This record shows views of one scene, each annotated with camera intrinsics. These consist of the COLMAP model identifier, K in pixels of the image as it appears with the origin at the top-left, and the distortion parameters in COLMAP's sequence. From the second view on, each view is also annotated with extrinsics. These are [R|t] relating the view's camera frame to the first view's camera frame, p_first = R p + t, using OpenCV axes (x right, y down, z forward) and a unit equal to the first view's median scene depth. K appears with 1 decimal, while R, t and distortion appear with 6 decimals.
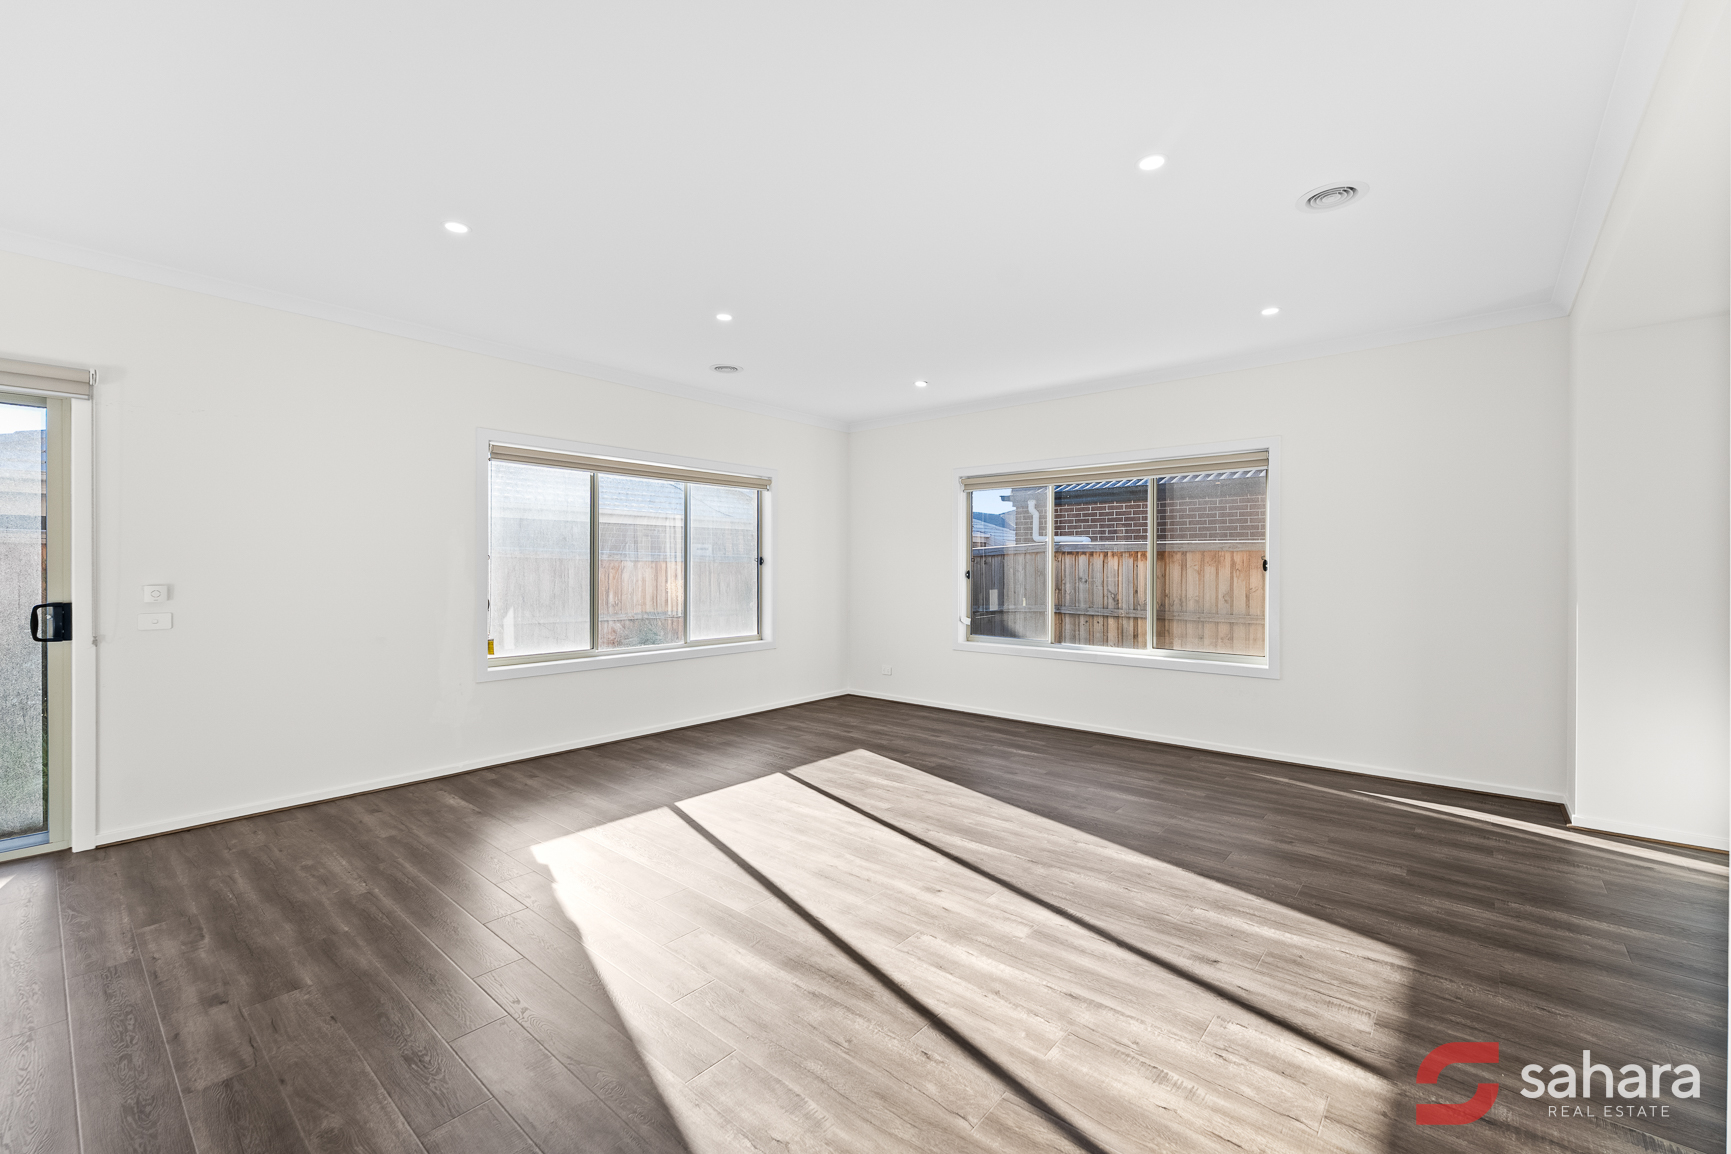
lens RADIAL K [[708.3, 0, 860.9], [0, 708.3, 569.3], [0, 0, 1]] dist [-0.009244, -0.000171]
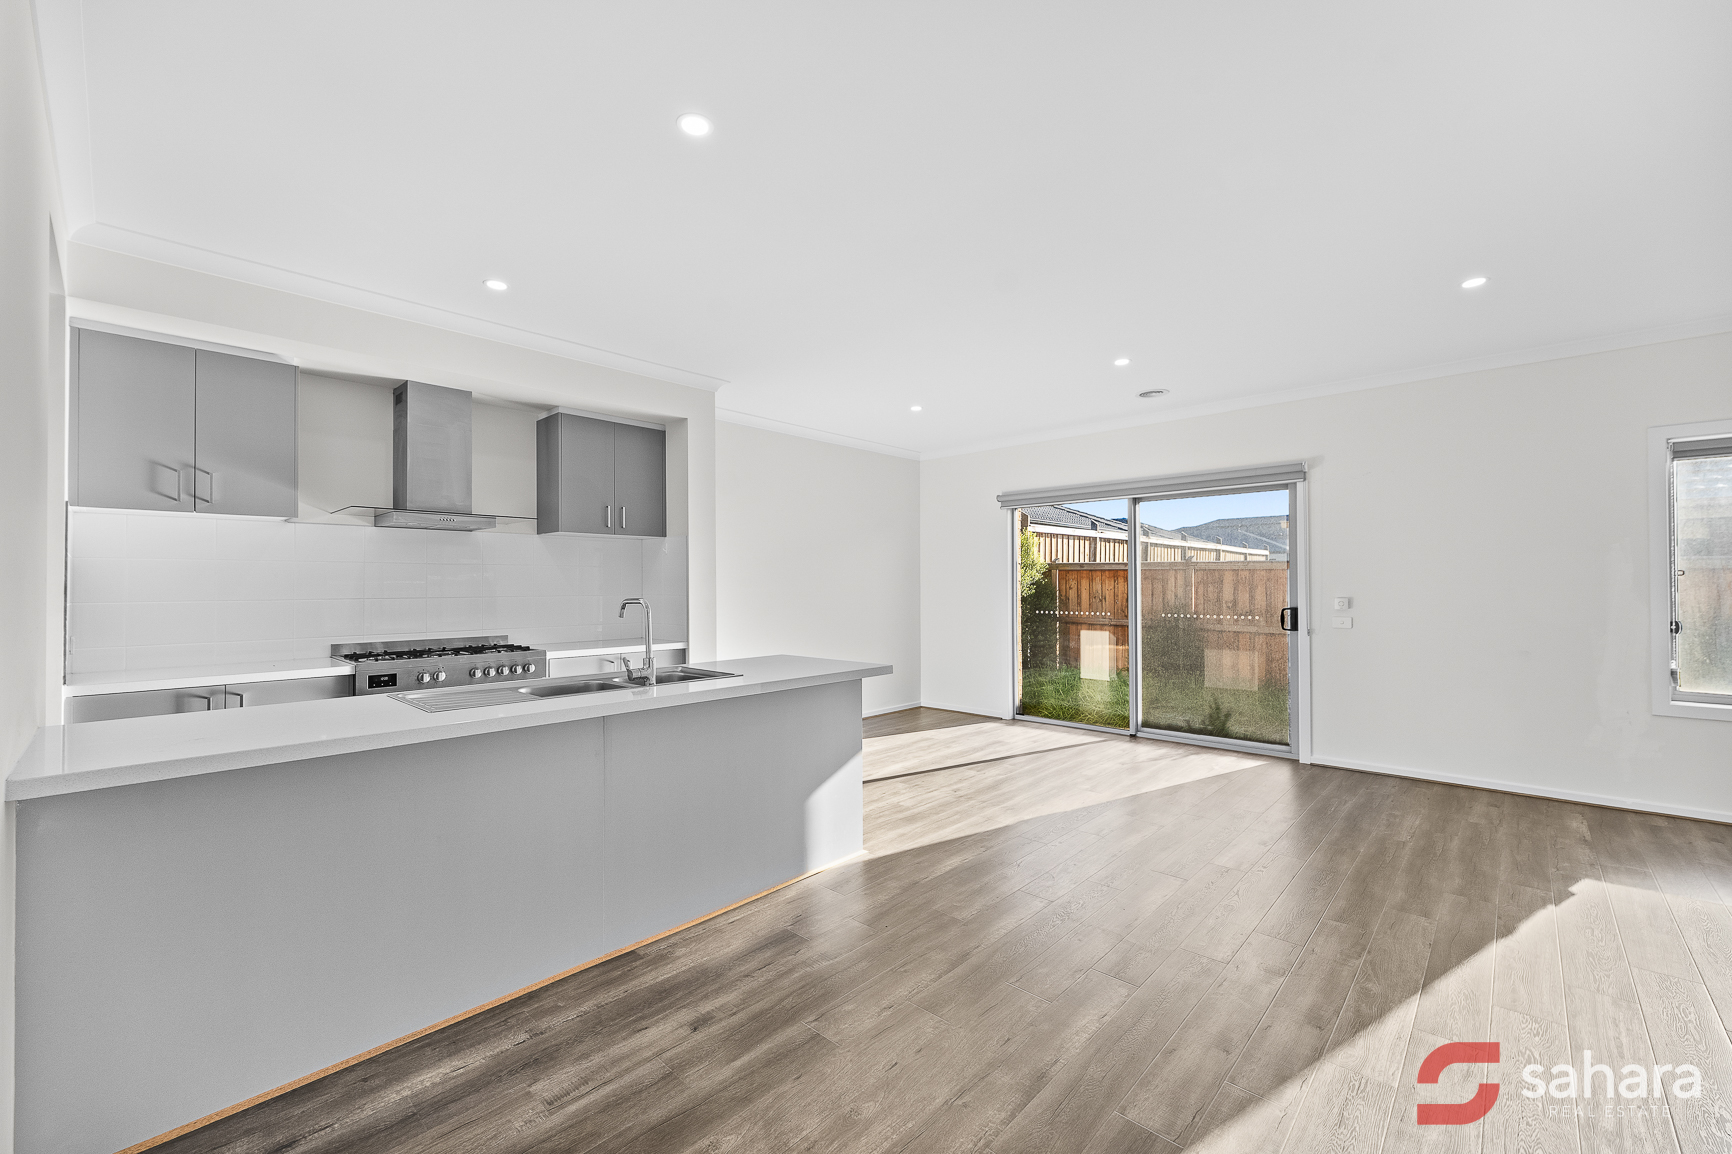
lens RADIAL K [[708.7, 0, 866.8], [0, 708.7, 578.9], [0, 0, 1]] dist [-0.009244, -0.000171]
pose [[-0.054755, -0.006476, -0.998479, 0.563724], [0.004896, 0.999965, -0.006754, -0.012872], [0.998488, -0.005258, -0.054721, 0.089710]]
